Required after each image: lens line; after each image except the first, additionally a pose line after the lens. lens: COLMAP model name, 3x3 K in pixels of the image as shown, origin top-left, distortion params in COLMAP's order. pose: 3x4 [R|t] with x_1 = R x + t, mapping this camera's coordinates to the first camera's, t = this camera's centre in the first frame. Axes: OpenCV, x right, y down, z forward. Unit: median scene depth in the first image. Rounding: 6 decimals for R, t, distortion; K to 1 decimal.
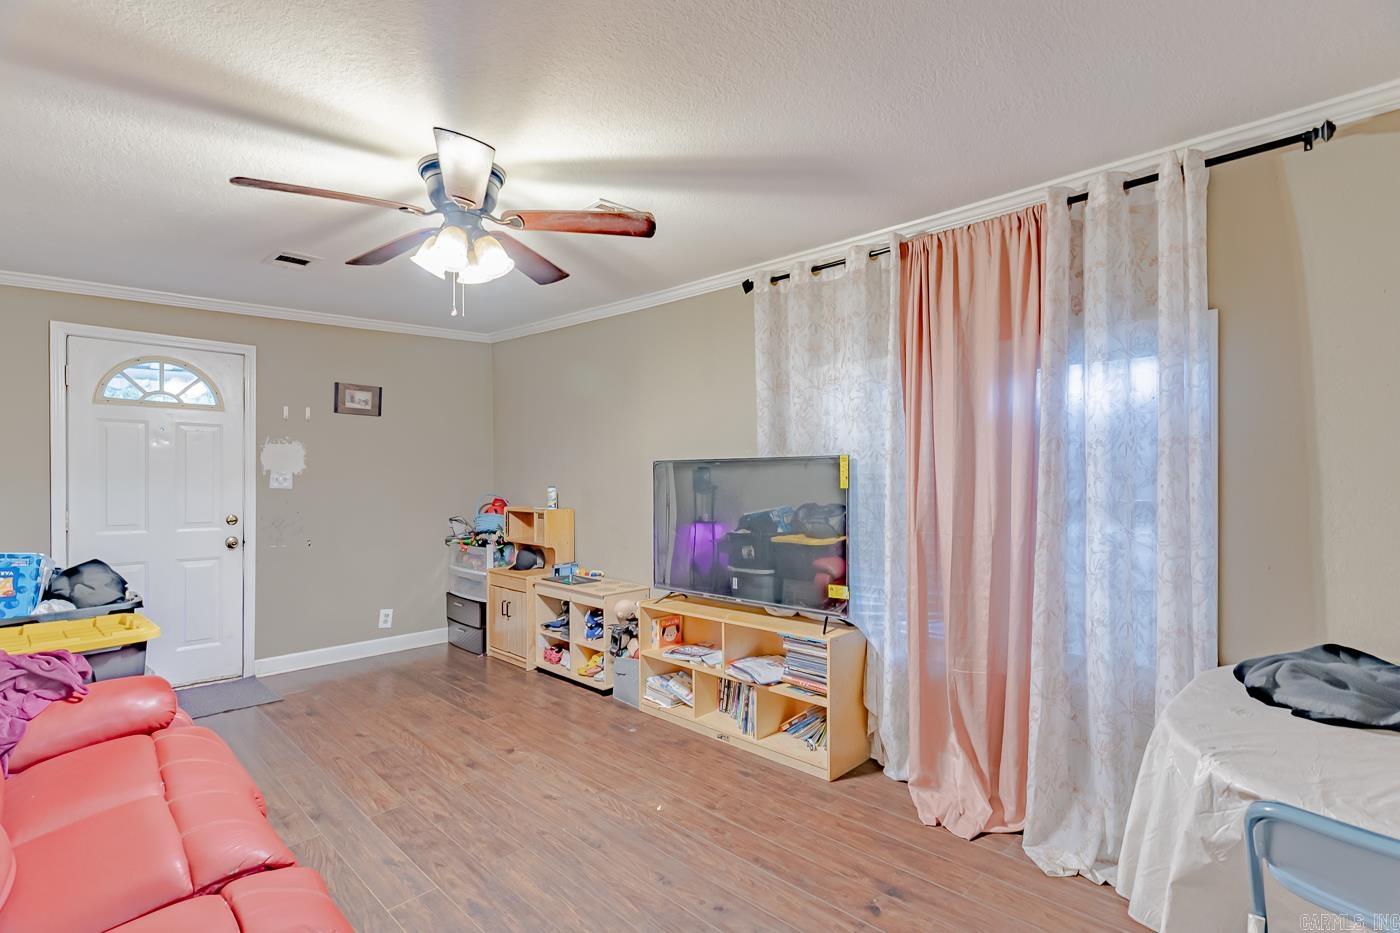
lens RADIAL K [[676.5, 0, 697.4], [0, 676.5, 477.4], [0, 0, 1]] dist [0.015836, 0.000332]
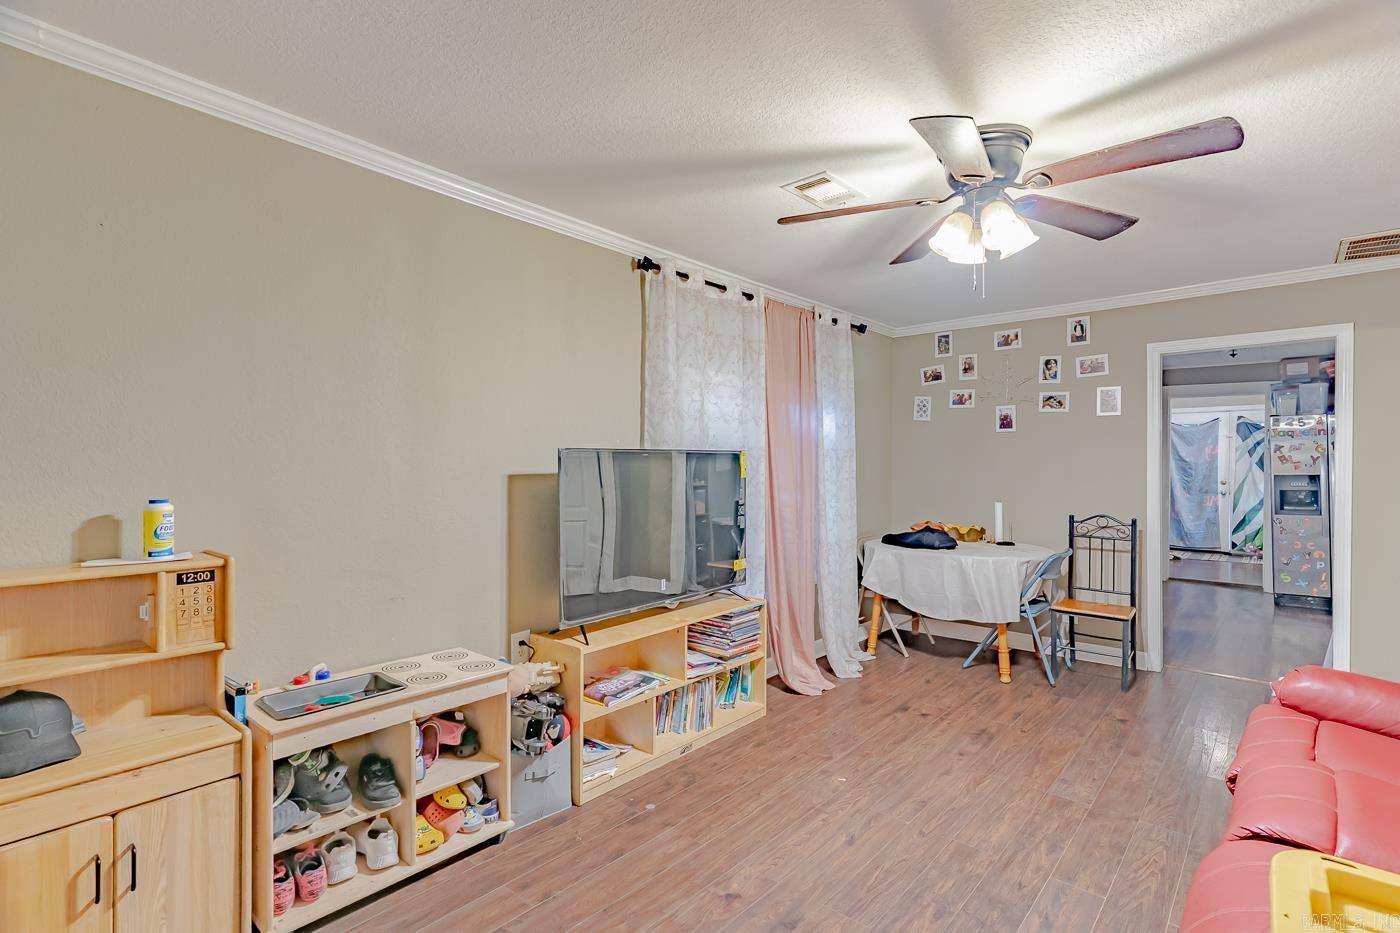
lens RADIAL K [[676.5, 0, 698.3], [0, 676.5, 461.2], [0, 0, 1]] dist [0.015836, 0.000332]
pose [[-0.068192, 0.006984, 0.997648, -0.657041], [-0.000458, 0.999975, -0.007031, -0.004459], [-0.997672, -0.000937, -0.068188, 0.767369]]
